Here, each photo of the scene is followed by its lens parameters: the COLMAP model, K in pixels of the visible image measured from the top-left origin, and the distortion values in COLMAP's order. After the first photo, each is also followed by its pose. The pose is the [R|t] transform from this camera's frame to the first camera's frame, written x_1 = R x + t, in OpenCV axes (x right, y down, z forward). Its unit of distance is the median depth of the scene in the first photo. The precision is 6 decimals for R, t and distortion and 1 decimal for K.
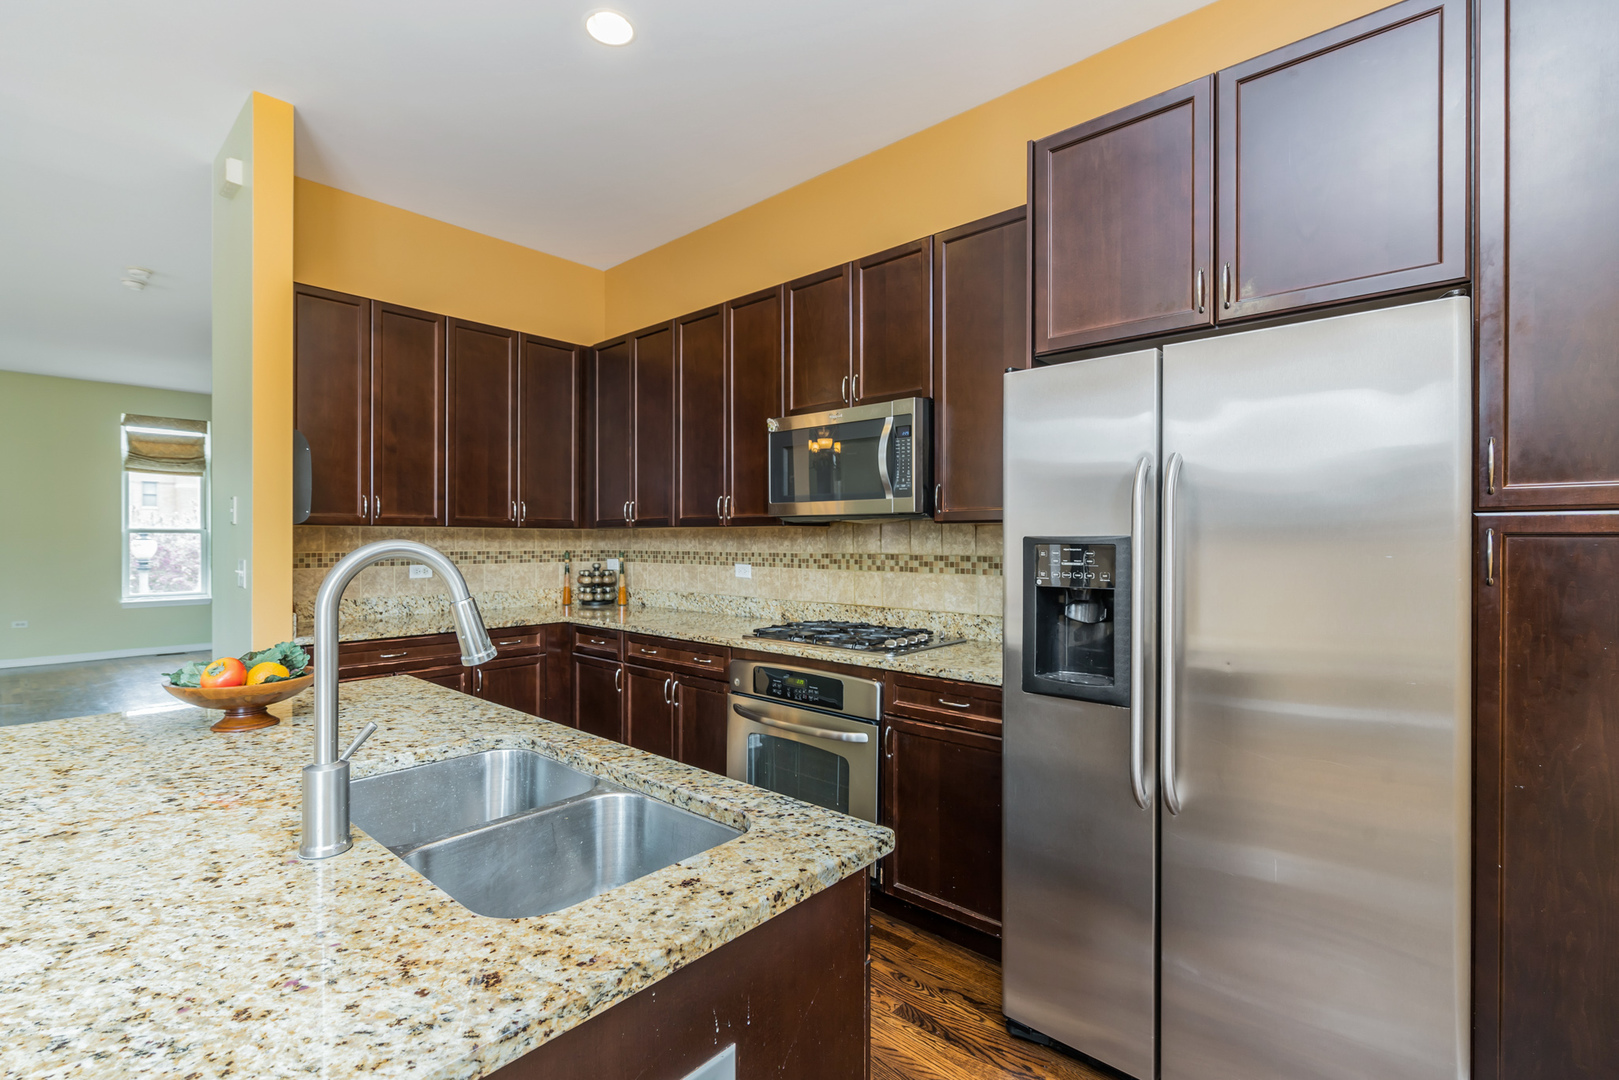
lens RADIAL K [[740.8, 0, 805.7], [0, 740.8, 540.2], [0, 0, 1]] dist [-0.007214, 0.002238]
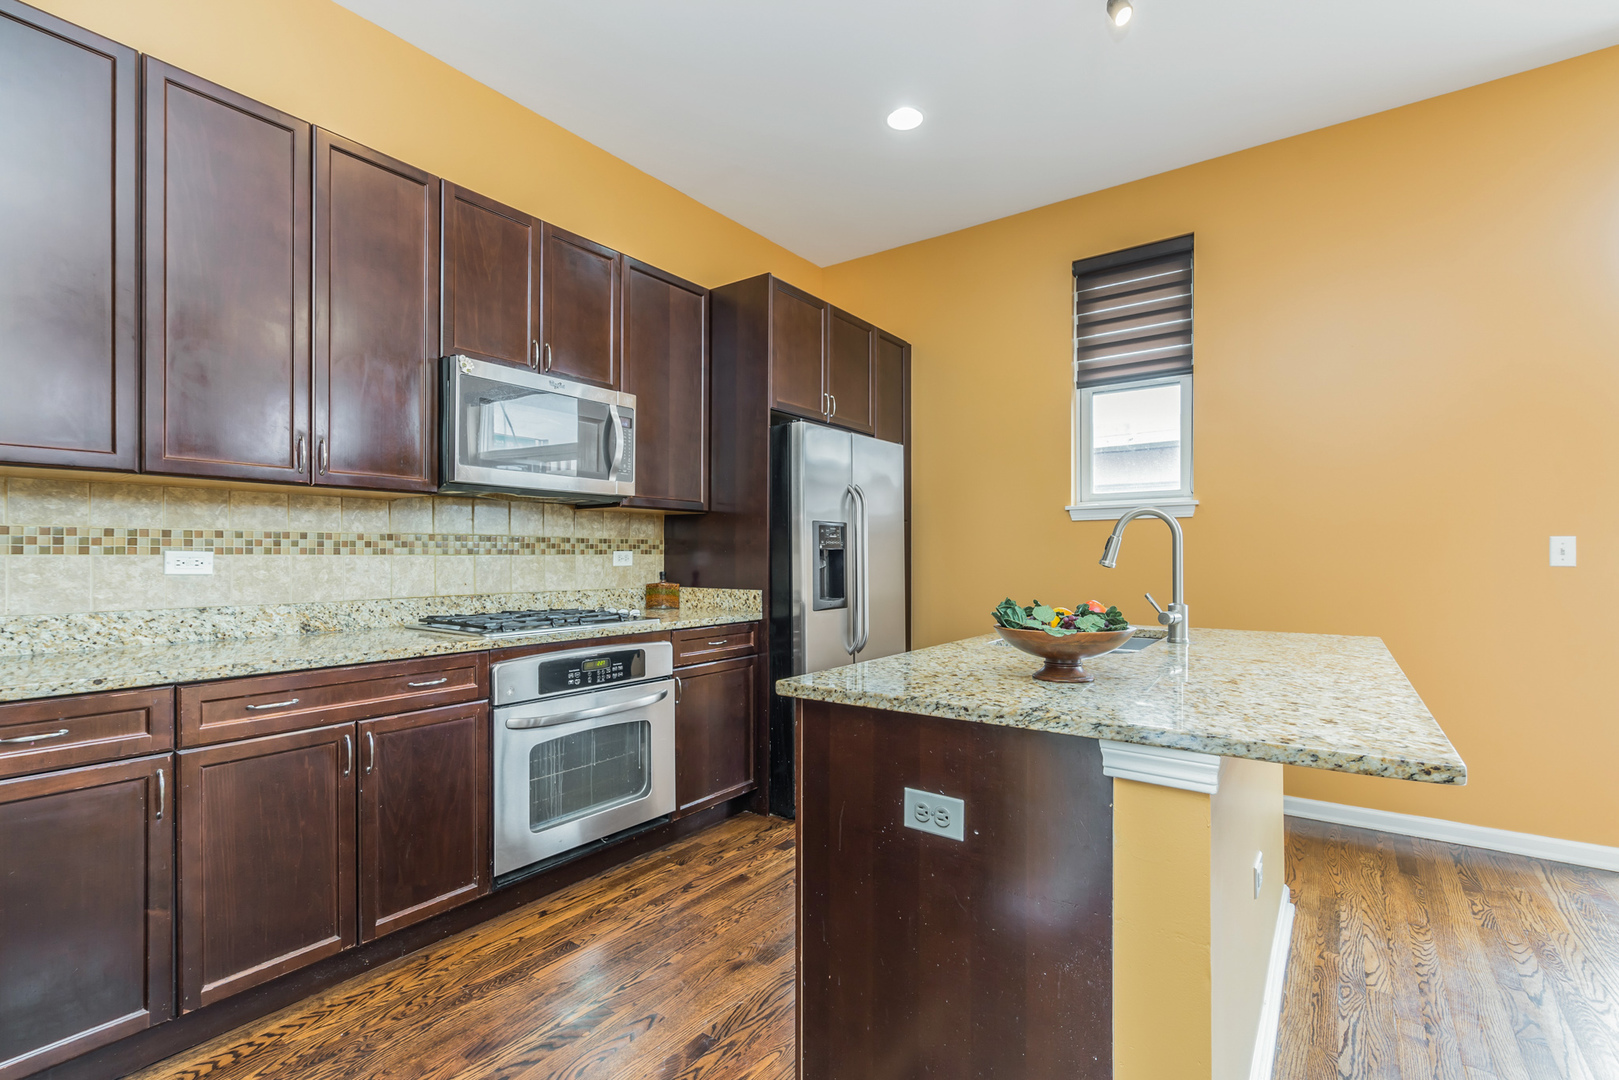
lens RADIAL K [[740.8, 0, 808.3], [0, 740.8, 548.5], [0, 0, 1]] dist [-0.007214, 0.002238]
pose [[-0.105425, 0.010156, 0.994375, -0.841770], [0.003533, 0.999945, -0.009838, 0.045647], [-0.994421, 0.002476, -0.105455, 0.710891]]
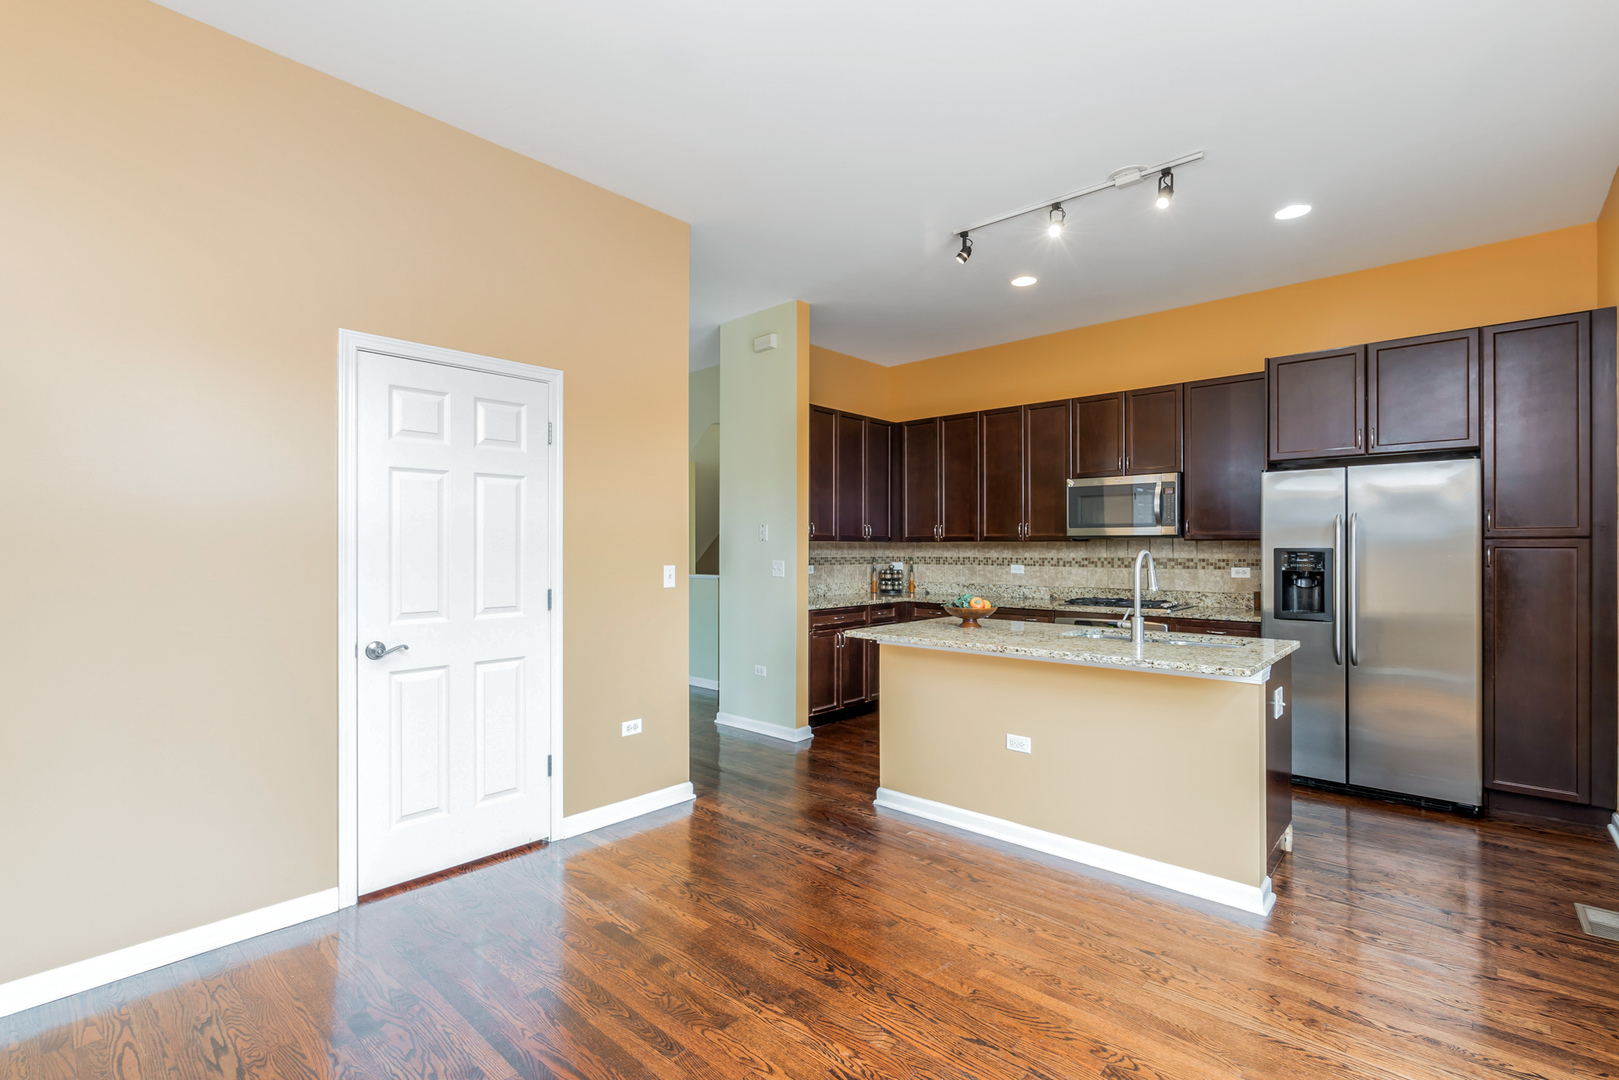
lens RADIAL K [[740.8, 0, 797.9], [0, 740.8, 544.2], [0, 0, 1]] dist [-0.007214, 0.002238]
pose [[0.999953, -0.000113, -0.009739, -0.650744], [0.000041, 0.999973, -0.007360, -0.000250], [0.009740, 0.007359, 0.999925, -0.712853]]
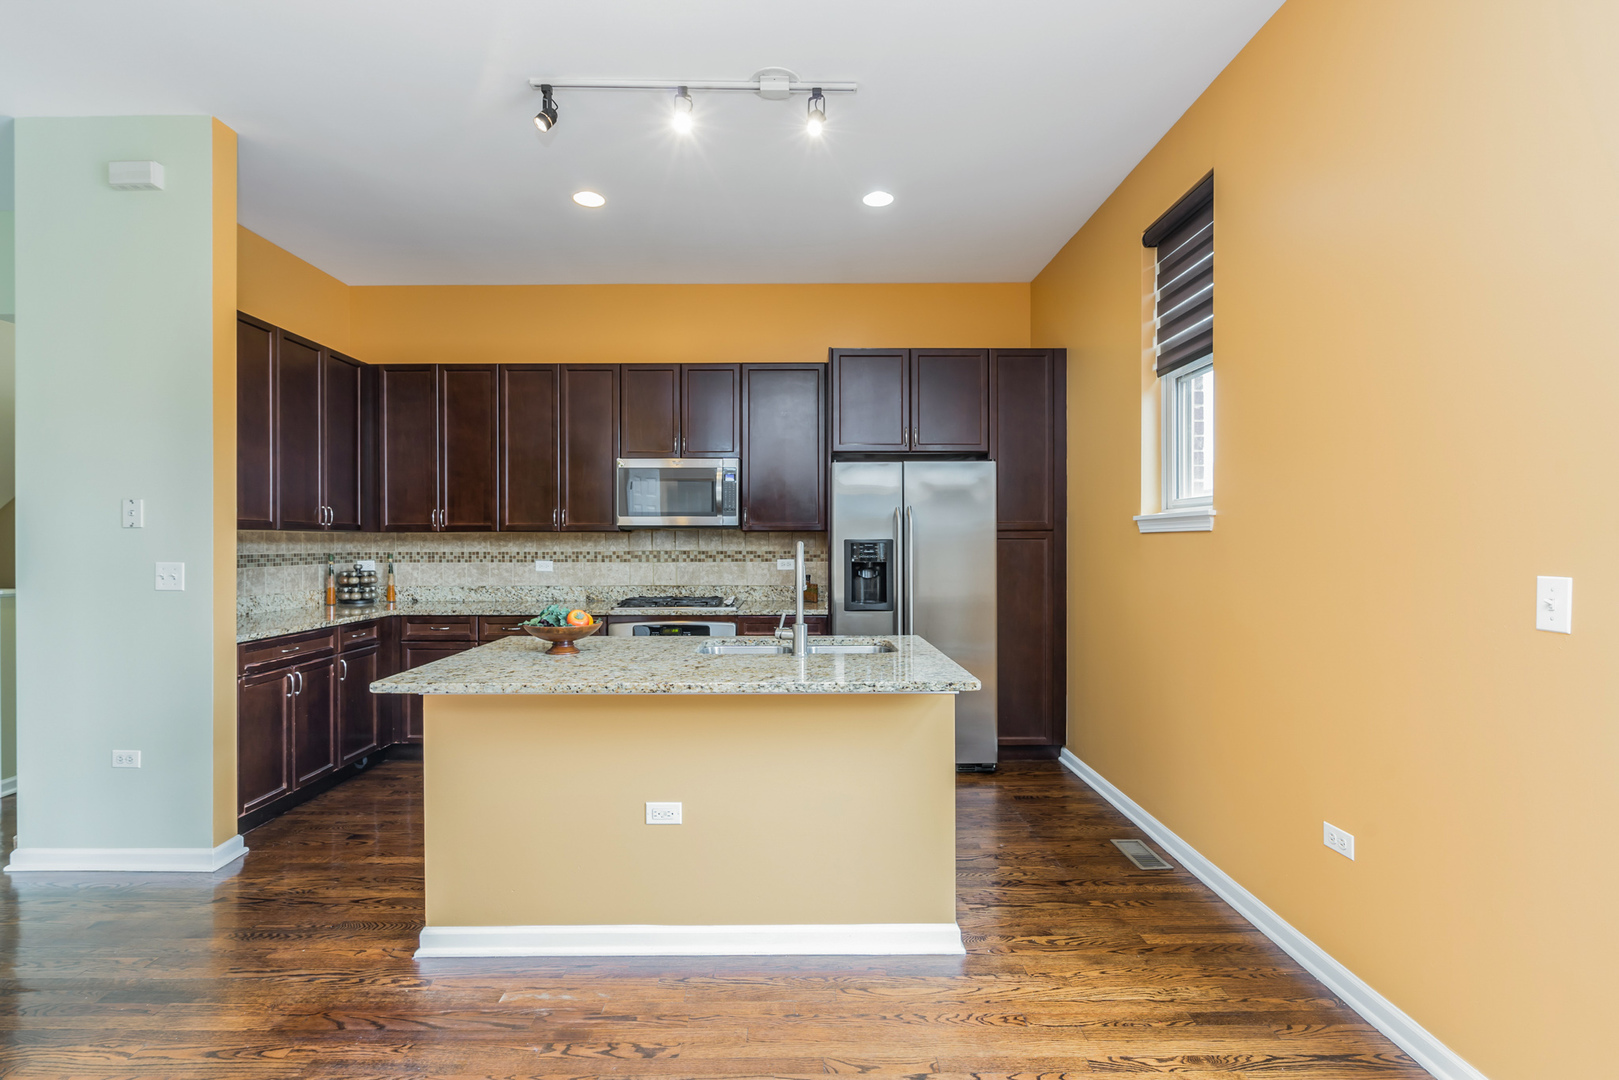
lens RADIAL K [[740.8, 0, 807.2], [0, 740.8, 542.4], [0, 0, 1]] dist [-0.007214, 0.002238]
pose [[0.738483, -0.003075, 0.674265, -0.743252], [0.003434, 0.999994, 0.000799, 0.000913], [-0.674264, 0.001725, 0.738489, -0.315357]]
